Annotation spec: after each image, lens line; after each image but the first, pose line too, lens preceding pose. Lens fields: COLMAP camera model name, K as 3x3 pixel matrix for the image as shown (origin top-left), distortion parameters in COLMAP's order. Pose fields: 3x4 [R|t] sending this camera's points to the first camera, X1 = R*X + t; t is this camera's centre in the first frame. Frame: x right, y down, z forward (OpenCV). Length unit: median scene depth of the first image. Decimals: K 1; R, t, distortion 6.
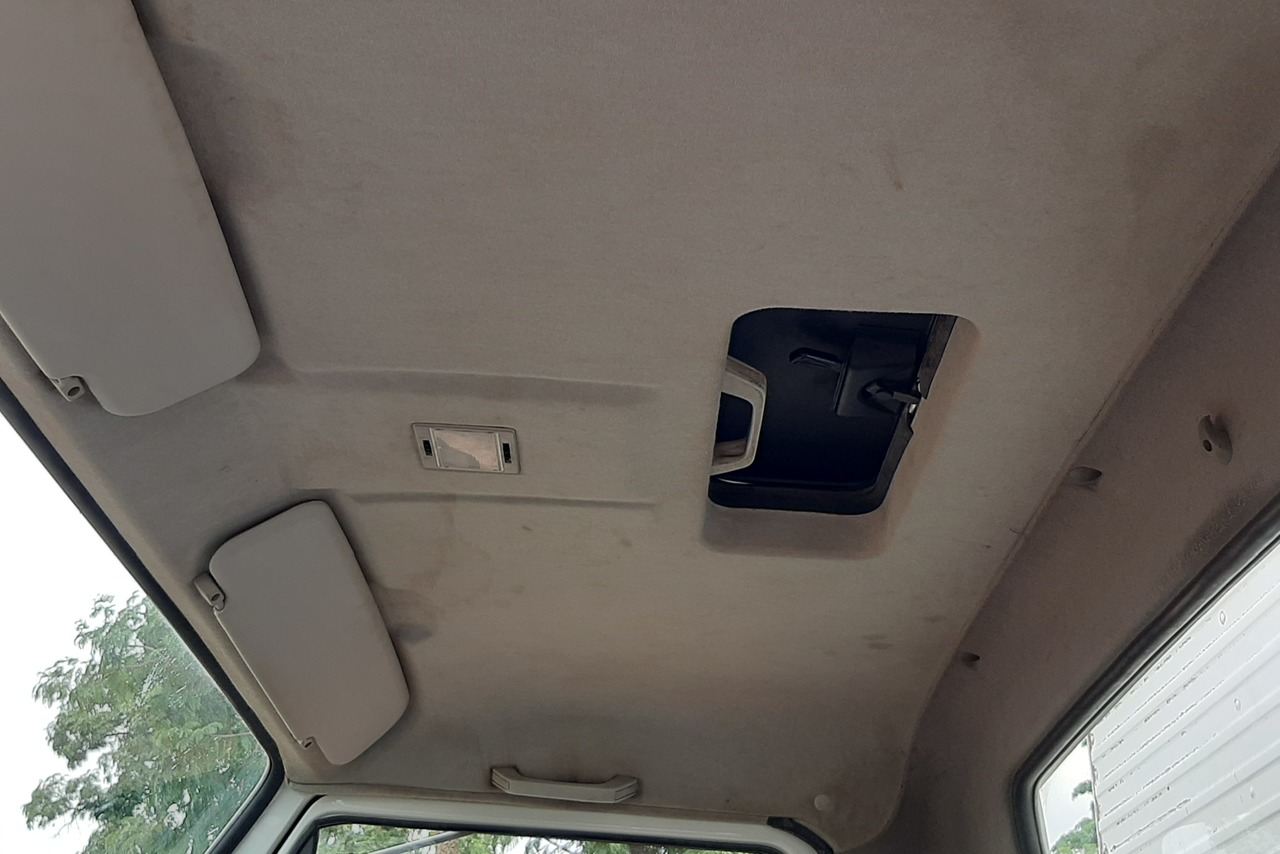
lens RADIAL K [[1344.3, 0, 640.0], [0, 1344.3, 427.0], [0, 0, 1]] dist [0.138076, -0.341602]
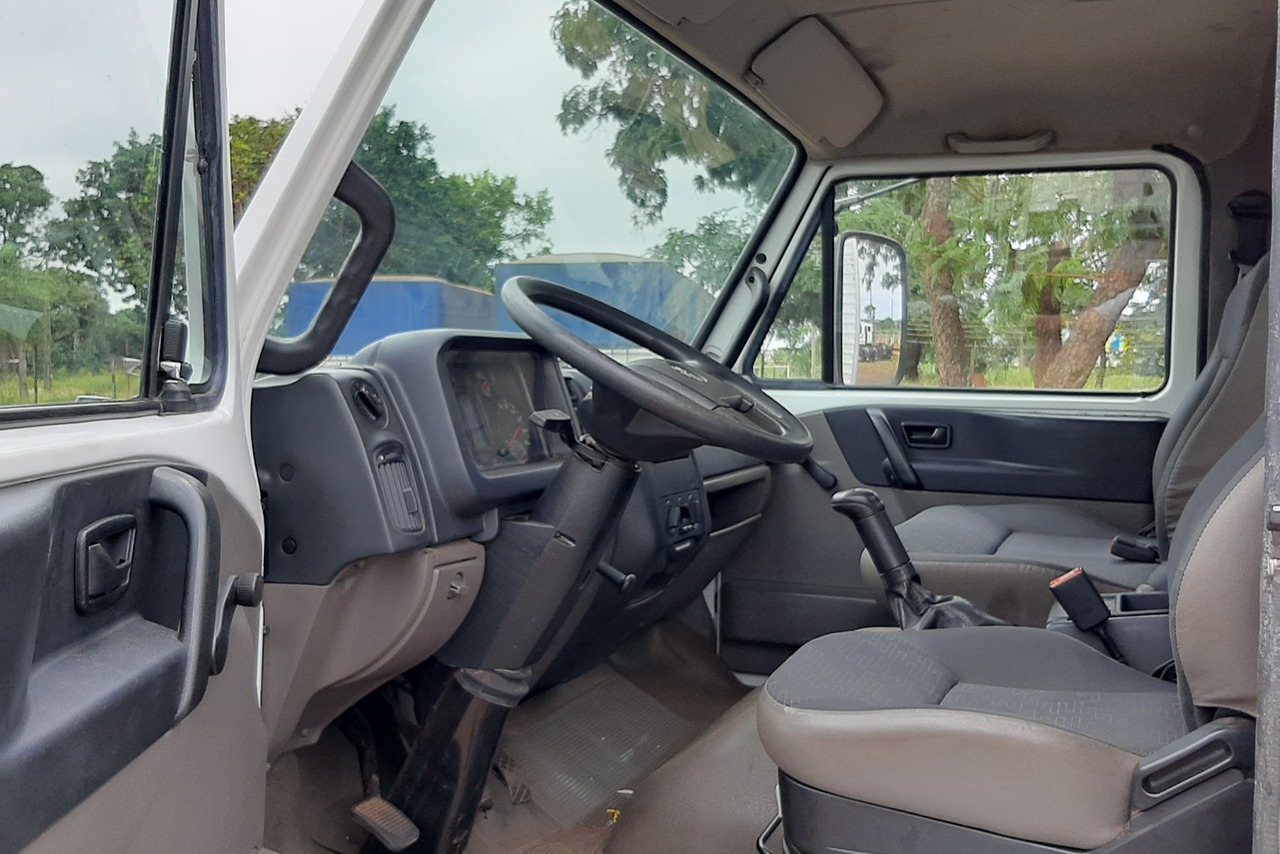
lens RADIAL K [[1344.3, 0, 640.0], [0, 1344.3, 427.0], [0, 0, 1]] dist [0.138076, -0.341602]
pose [[0.933660, -0.043965, -0.355453, 0.086197], [0.220001, 0.853540, 0.472301, -0.238154], [0.282629, -0.519169, 0.806588, -0.420852]]
